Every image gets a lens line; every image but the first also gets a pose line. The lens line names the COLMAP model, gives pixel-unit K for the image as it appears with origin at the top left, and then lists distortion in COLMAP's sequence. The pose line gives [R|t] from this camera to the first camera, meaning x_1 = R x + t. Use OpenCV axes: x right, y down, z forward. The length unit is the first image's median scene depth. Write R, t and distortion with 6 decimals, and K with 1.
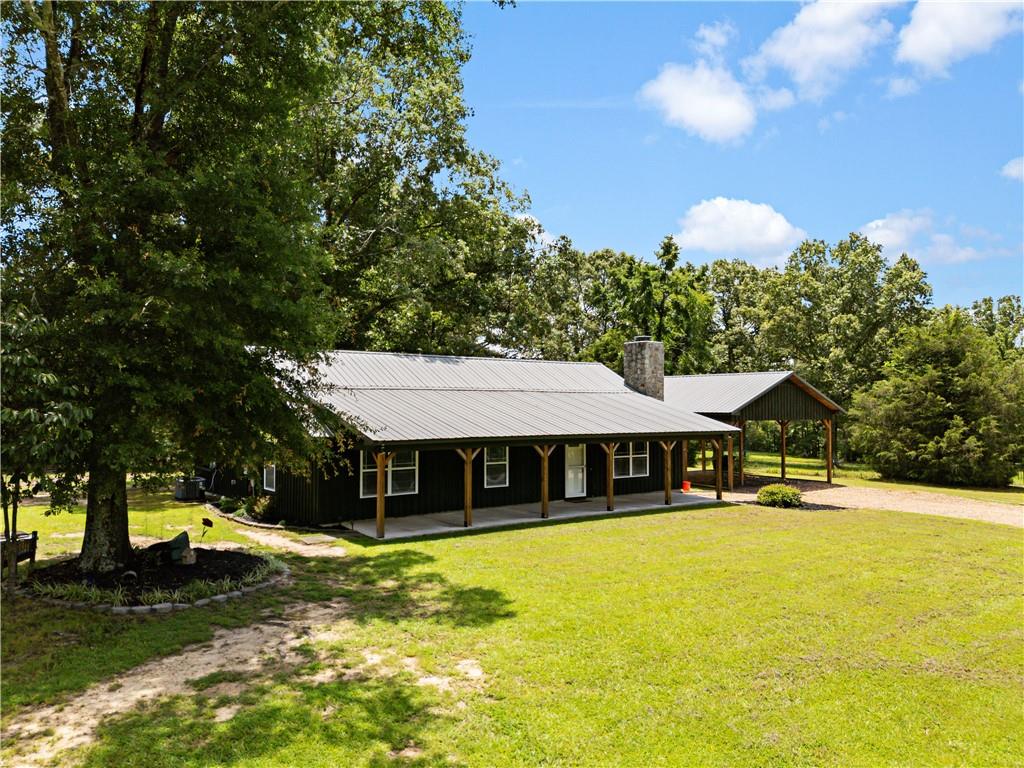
lens RADIAL K [[745.8, 0, 514.7], [0, 745.8, 388.0], [0, 0, 1]] dist [0.074086, -0.056267]
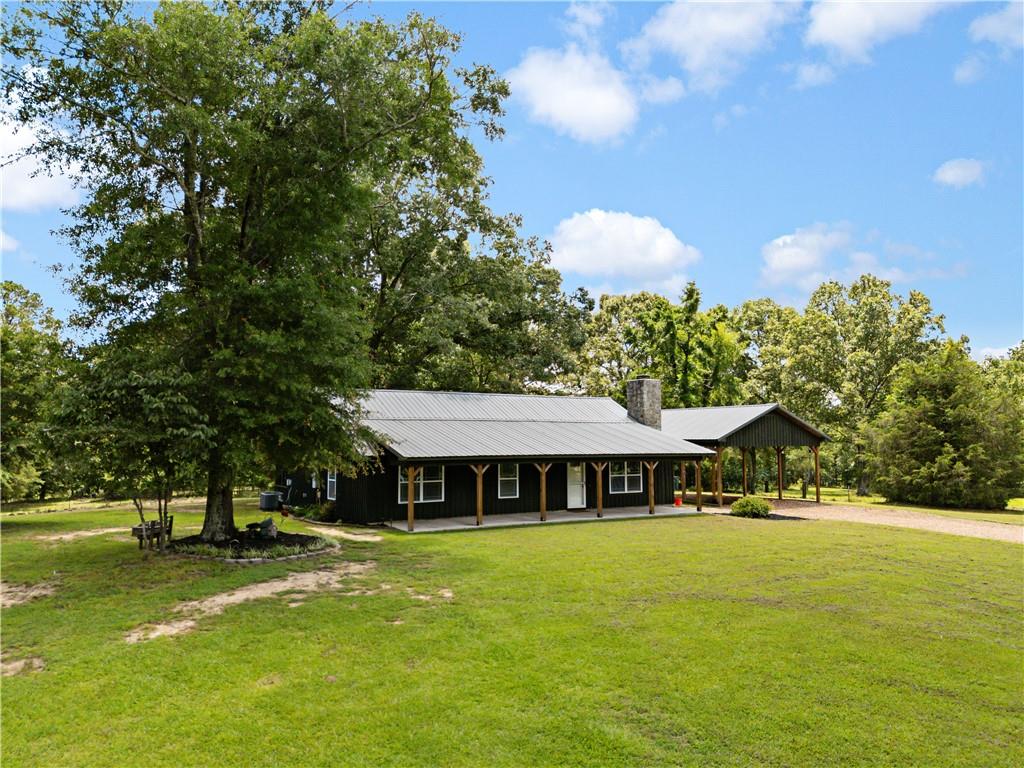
lens RADIAL K [[745.8, 0, 514.7], [0, 745.8, 388.0], [0, 0, 1]] dist [0.074086, -0.056267]
pose [[0.995876, -0.011144, -0.090038, 0.086279], [0.006739, 0.998772, -0.049084, 0.009034], [0.090475, 0.048275, 0.994728, -0.212817]]
